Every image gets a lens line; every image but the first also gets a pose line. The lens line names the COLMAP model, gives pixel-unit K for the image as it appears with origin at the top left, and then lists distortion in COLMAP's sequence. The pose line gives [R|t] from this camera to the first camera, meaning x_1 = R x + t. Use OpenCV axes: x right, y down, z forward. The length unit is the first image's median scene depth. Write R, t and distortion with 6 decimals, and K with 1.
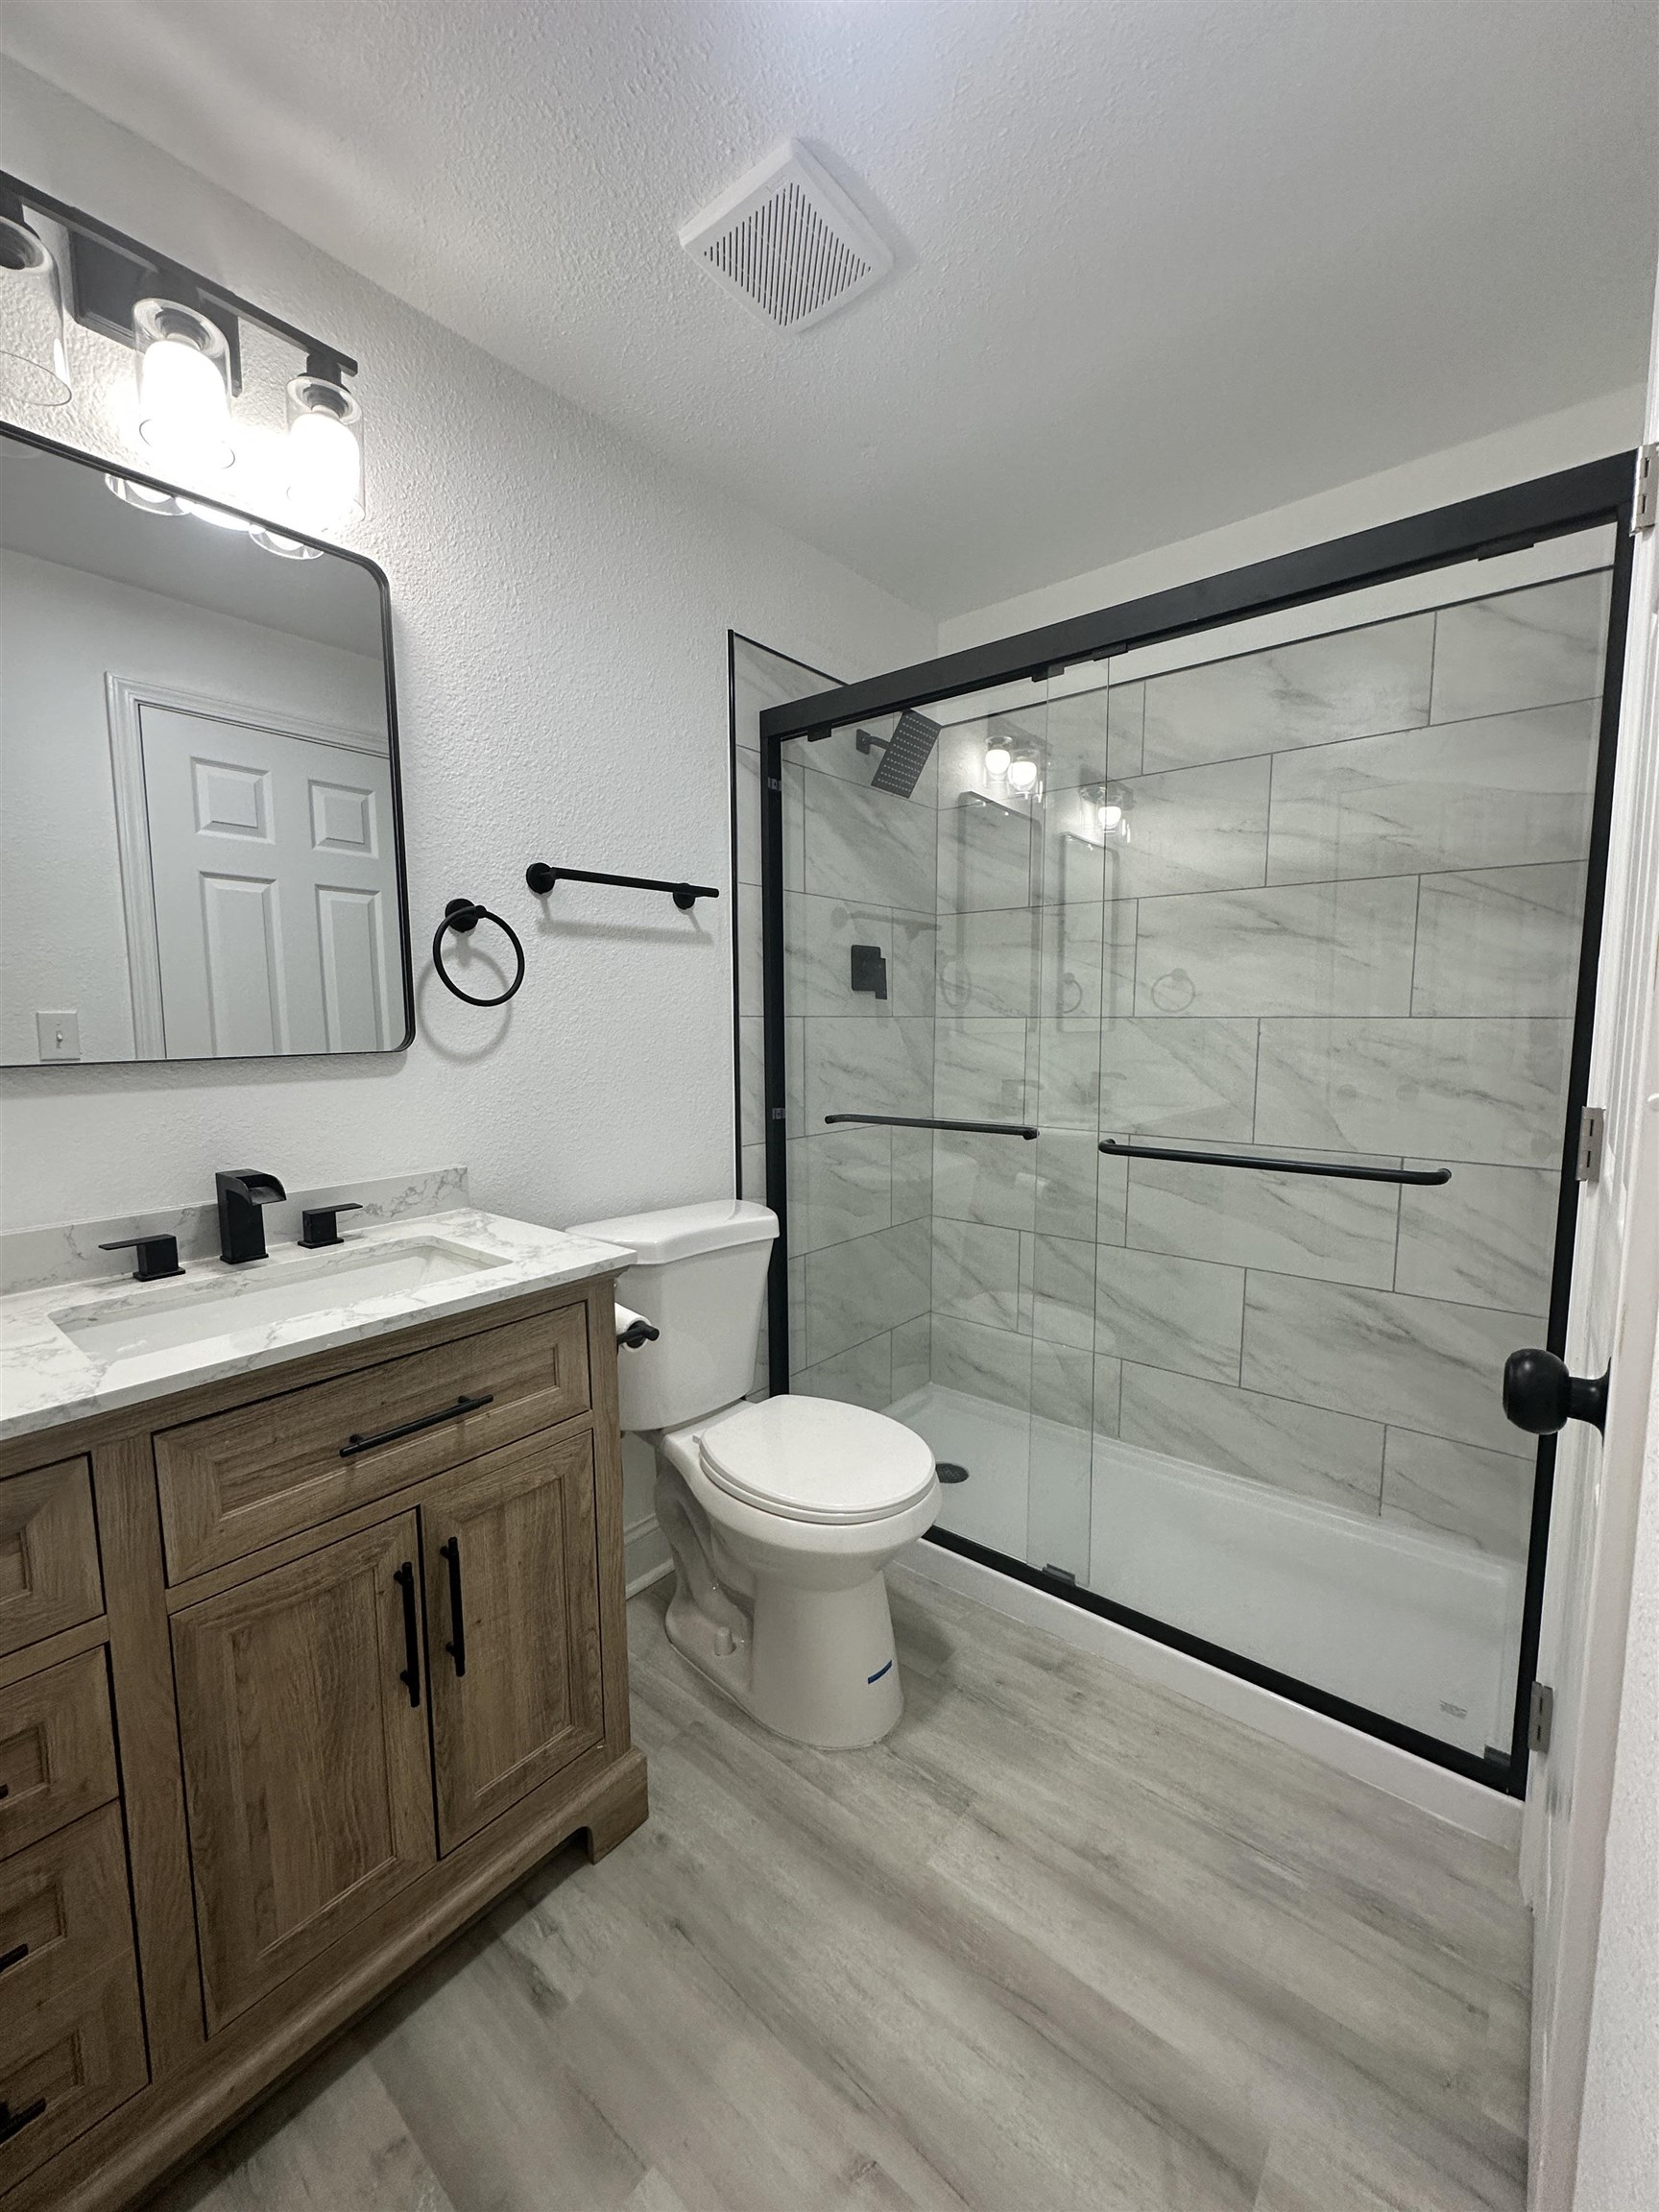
lens RADIAL K [[885.5, 0, 831.1], [0, 885.5, 1104.3], [0, 0, 1]] dist [-0.001535, -0.000144]
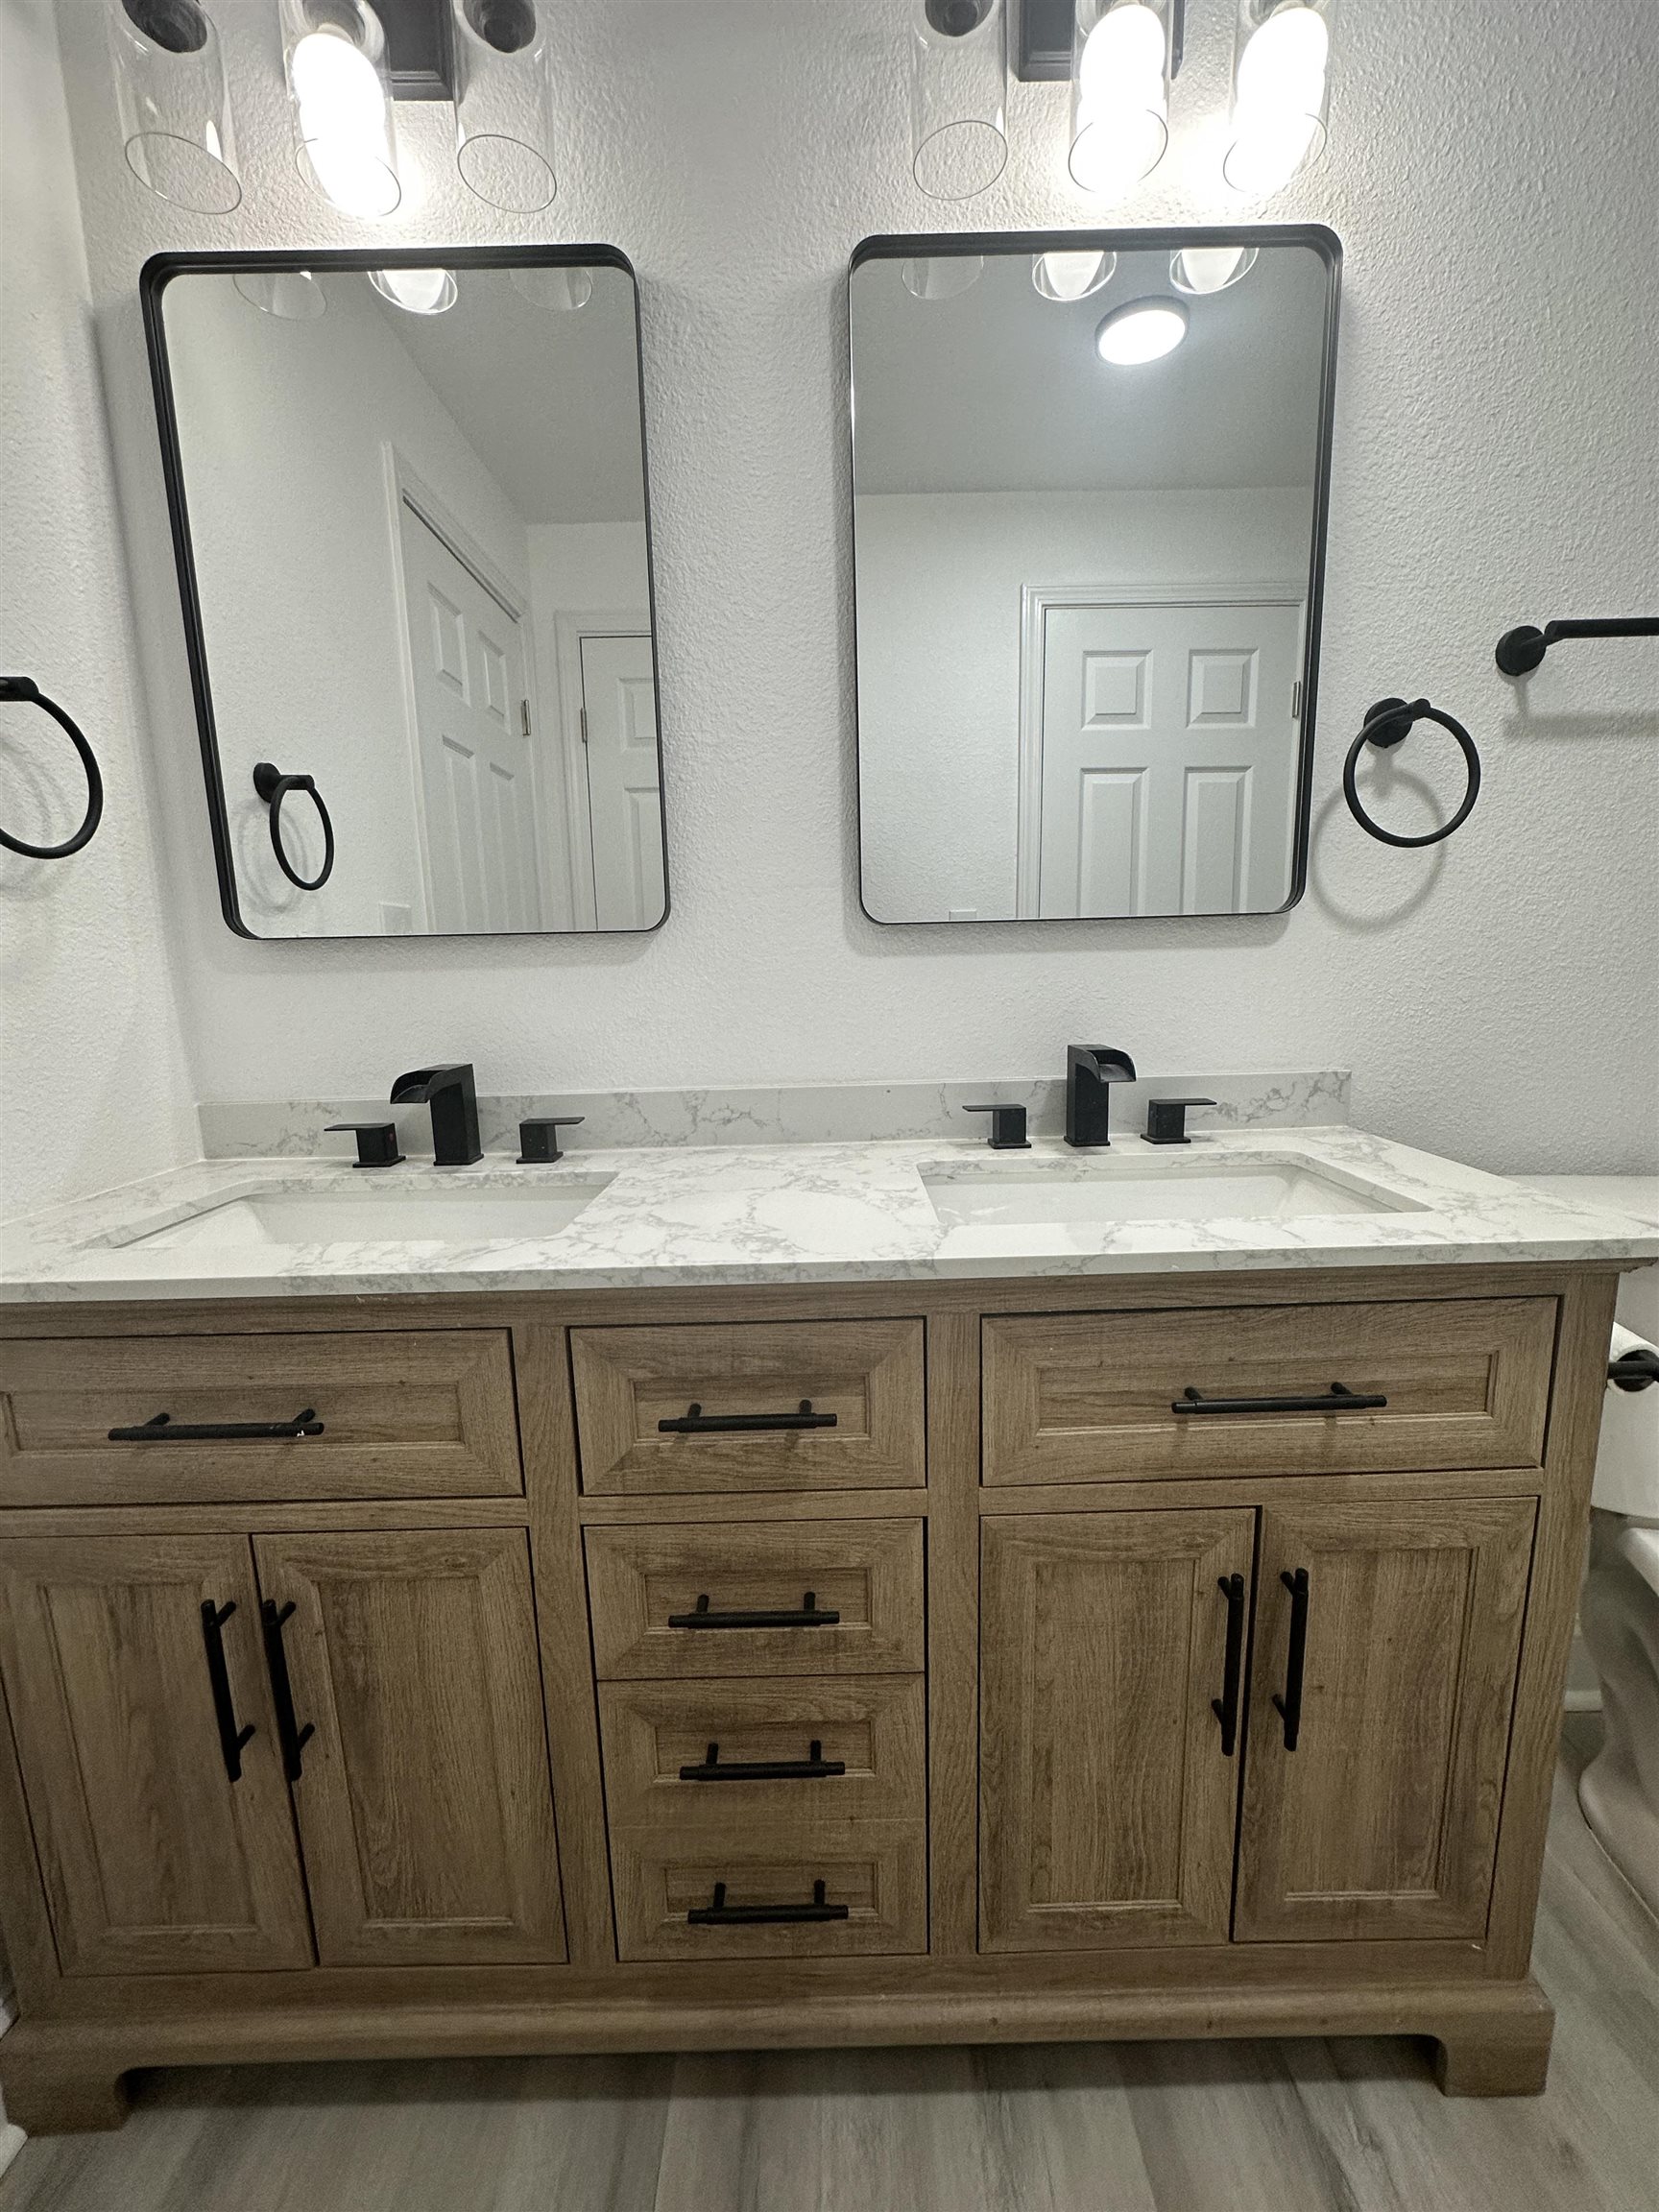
lens RADIAL K [[885.5, 0, 831.1], [0, 885.5, 1104.3], [0, 0, 1]] dist [-0.001535, -0.000144]
pose [[0.640708, 0.121848, -0.758055, -0.163607], [-0.058938, 0.992219, 0.109673, 0.056098], [0.765519, -0.025590, 0.642904, 0.240407]]
